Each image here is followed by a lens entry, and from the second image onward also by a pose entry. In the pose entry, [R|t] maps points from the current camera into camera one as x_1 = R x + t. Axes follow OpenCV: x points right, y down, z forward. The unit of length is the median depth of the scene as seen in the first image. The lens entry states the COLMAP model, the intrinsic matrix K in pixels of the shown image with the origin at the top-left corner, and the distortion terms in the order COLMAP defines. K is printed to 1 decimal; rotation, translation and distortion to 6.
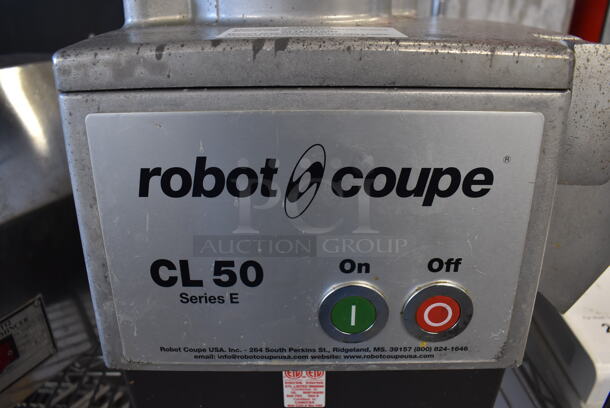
lens RADIAL K [[467.0, 0, 305.6], [0, 467.0, 202.7], [0, 0, 1]] dist [-0.097098, -0.000271]
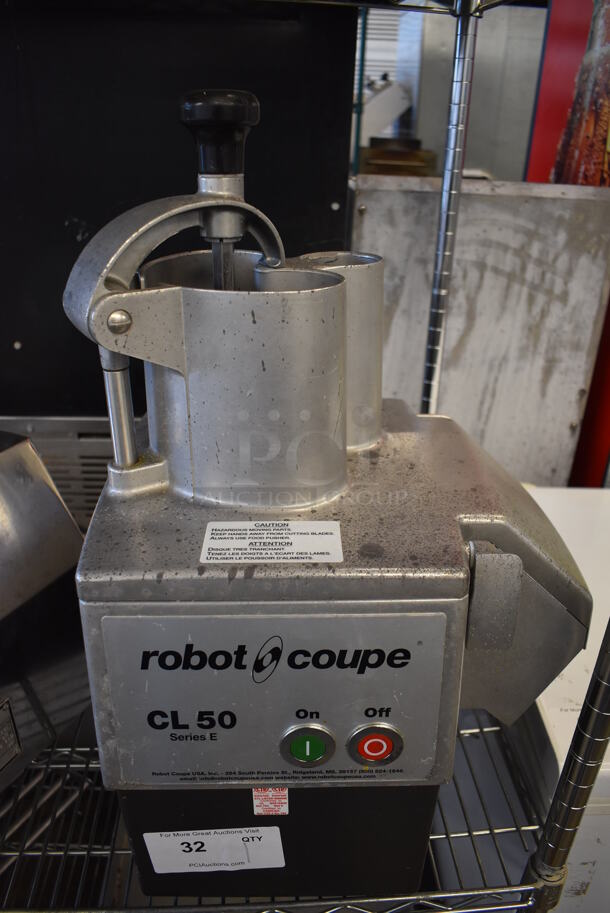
lens RADIAL K [[699.0, 0, 308.3], [0, 699.0, 457.5], [0, 0, 1]] dist [-0.097098, -0.000271]
pose [[0.999665, -0.003014, 0.025687, 0.060242], [0.002757, 0.999946, 0.010014, -0.585430], [-0.025716, -0.009940, 0.999620, -0.888987]]
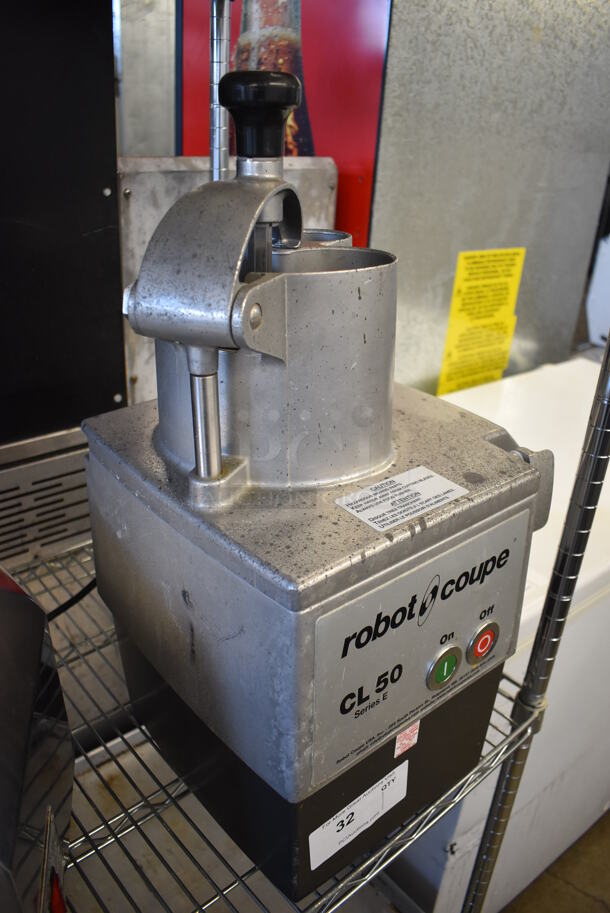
lens RADIAL K [[699.0, 0, 304.0], [0, 699.0, 456.4], [0, 0, 1]] dist [-0.097098, -0.000271]
pose [[0.783061, -0.263738, 0.563257, -1.292828], [0.243753, 0.963326, 0.112190, -0.748710], [-0.572189, 0.049444, 0.818630, -0.528753]]
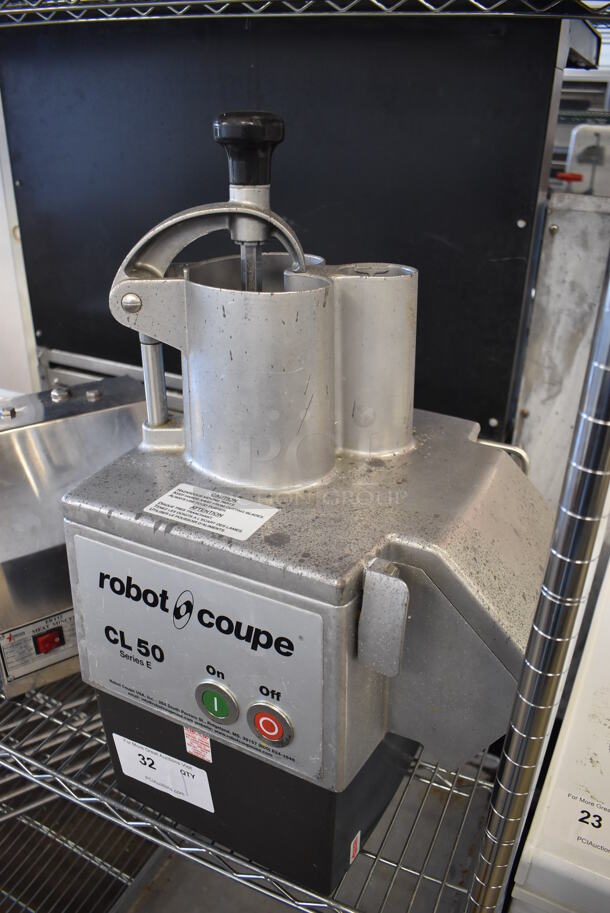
lens RADIAL K [[699.0, 0, 311.3], [0, 699.0, 457.5], [0, 0, 1]] dist [-0.097098, -0.000271]
pose [[0.888761, 0.201284, -0.411812, 1.093493], [-0.200027, 0.978679, 0.046664, -0.655514], [0.412425, 0.040900, 0.910073, -0.819447]]
